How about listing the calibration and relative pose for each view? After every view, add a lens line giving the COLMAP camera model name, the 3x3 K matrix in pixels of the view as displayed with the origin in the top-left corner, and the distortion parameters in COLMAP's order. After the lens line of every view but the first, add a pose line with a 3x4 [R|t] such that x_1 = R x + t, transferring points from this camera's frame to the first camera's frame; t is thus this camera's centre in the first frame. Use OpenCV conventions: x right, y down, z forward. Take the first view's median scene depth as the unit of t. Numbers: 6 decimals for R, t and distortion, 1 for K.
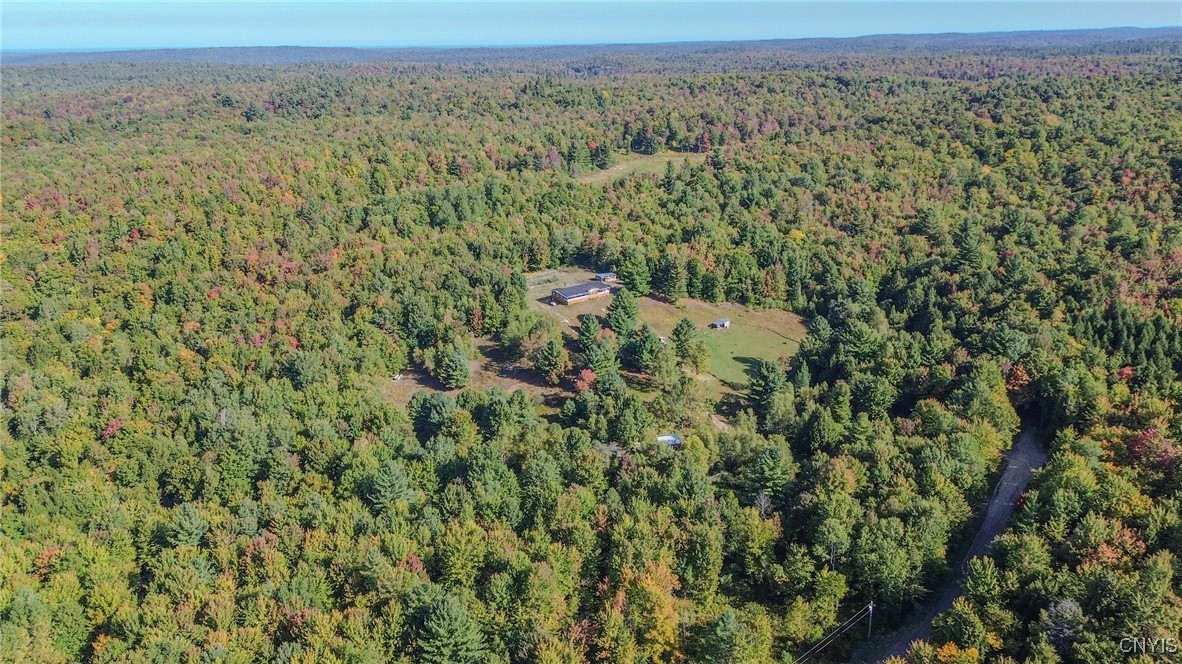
lens RADIAL K [[836.5, 0, 591.6], [0, 836.5, 333.0], [0, 0, 1]] dist [0.047519, -0.040328]
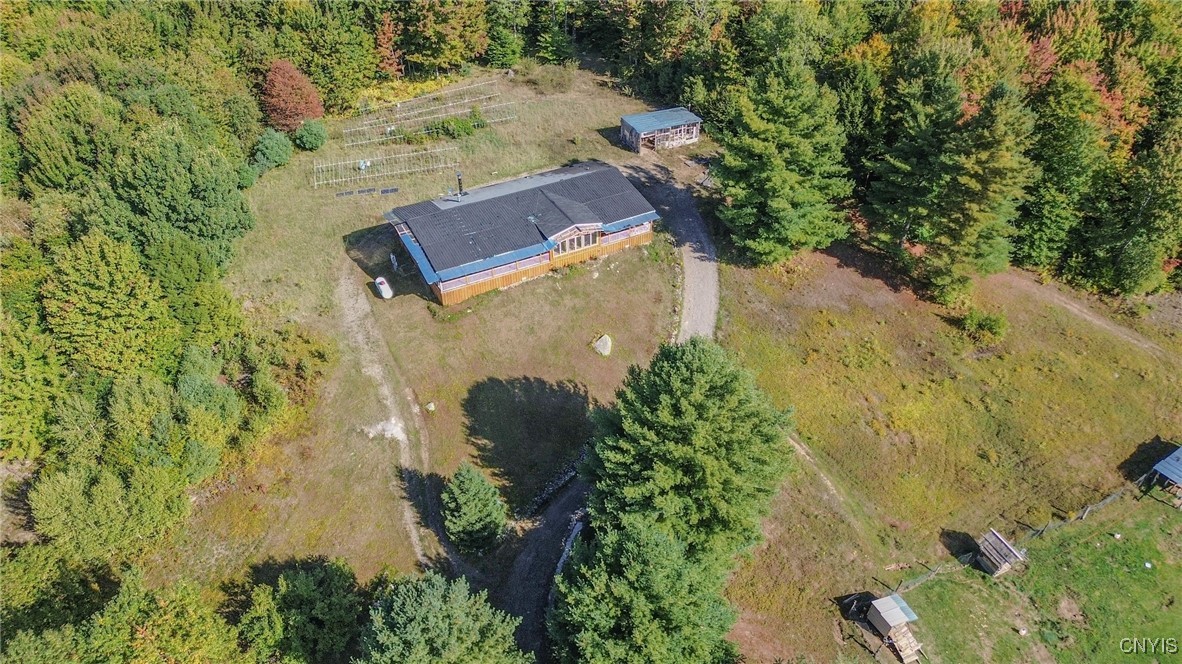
lens RADIAL K [[836.5, 0, 591.1], [0, 836.5, 330.1], [0, 0, 1]] dist [0.047519, -0.040328]
pose [[0.990650, 0.090375, -0.102201, 0.027968], [-0.055354, 0.950947, 0.304361, -0.084845], [0.124694, -0.295858, 0.947058, 0.726363]]
